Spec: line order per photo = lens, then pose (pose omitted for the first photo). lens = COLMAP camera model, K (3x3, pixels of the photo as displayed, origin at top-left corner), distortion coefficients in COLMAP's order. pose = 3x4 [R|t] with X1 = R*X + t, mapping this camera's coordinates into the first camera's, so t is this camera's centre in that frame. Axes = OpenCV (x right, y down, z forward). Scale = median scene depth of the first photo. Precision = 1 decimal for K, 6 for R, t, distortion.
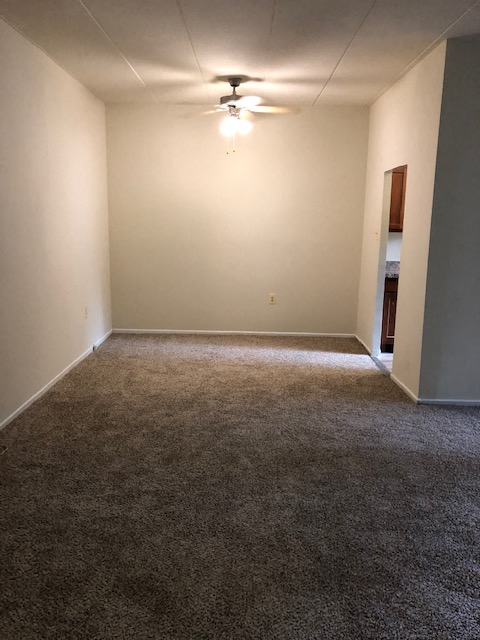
lens RADIAL K [[527.4, 0, 243.0], [0, 527.4, 316.5], [0, 0, 1]] dist [0.070510, -0.034113]
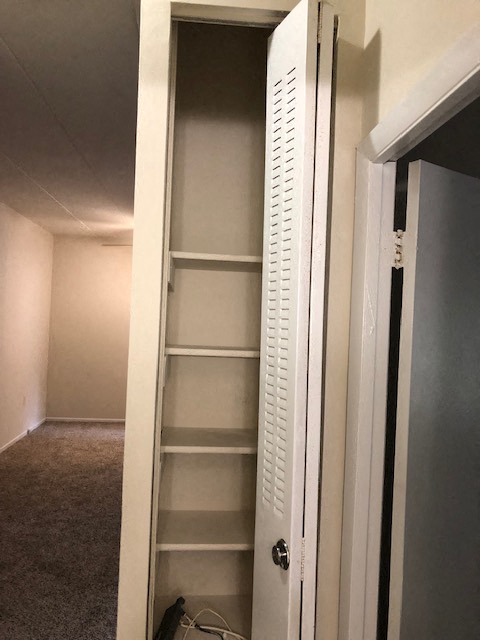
lens RADIAL K [[527.4, 0, 238.7], [0, 527.4, 319.9], [0, 0, 1]] dist [0.070510, -0.034113]
pose [[0.995307, 0.022009, 0.094229, 0.089157], [-0.003616, 0.981570, -0.191071, 0.047562], [-0.096697, 0.189834, 0.977043, -0.333721]]
